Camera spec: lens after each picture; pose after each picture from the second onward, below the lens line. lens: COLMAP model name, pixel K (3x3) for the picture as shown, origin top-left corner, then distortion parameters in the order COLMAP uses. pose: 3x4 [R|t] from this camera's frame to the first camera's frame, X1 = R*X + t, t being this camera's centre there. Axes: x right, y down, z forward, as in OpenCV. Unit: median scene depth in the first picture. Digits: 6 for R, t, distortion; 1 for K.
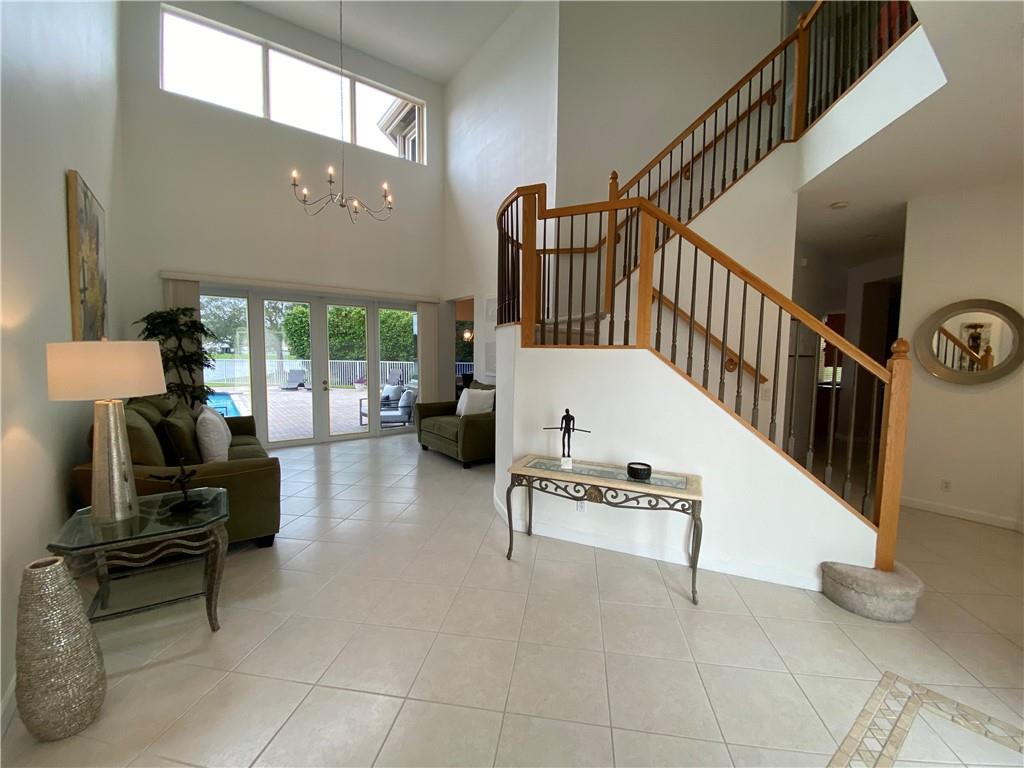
lens RADIAL K [[416.1, 0, 508.4], [0, 416.1, 384.1], [0, 0, 1]] dist [-0.001733, -0.001039]
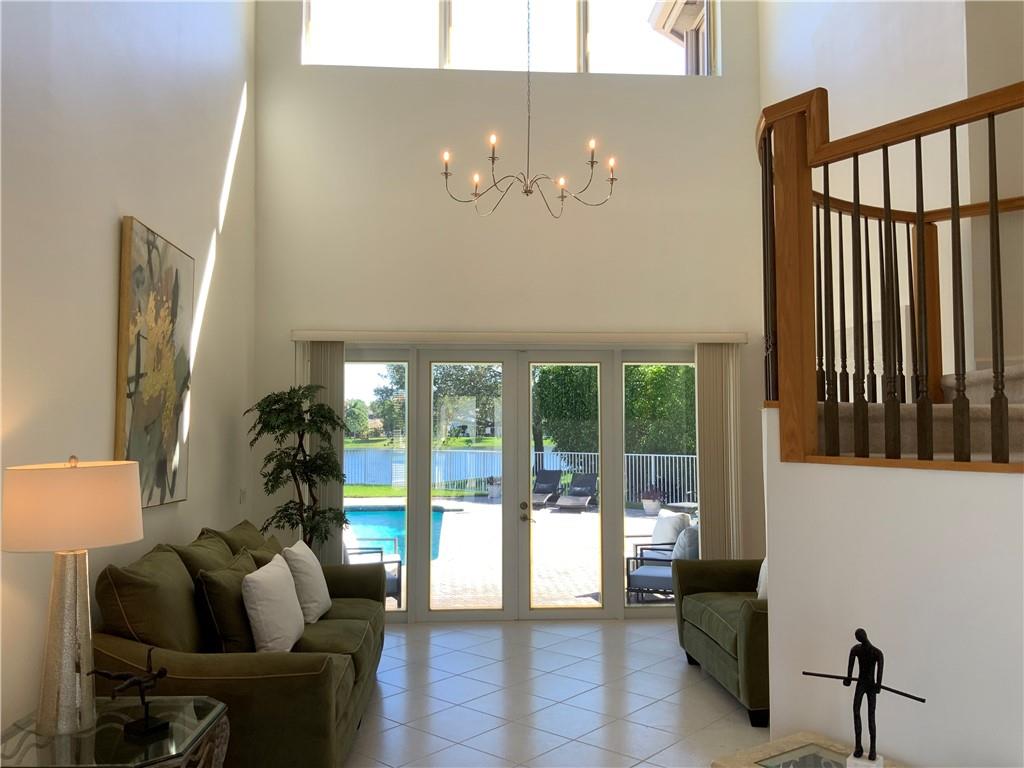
lens RADIAL K [[843.3, 0, 520.9], [0, 843.3, 372.9], [0, 0, 1]] dist [0.041949, -0.049773]
pose [[0.848956, -0.048159, -0.526265, 0.184927], [-0.027149, 0.990549, -0.134443, -0.037968], [0.527766, 0.128424, 0.839625, 0.087013]]
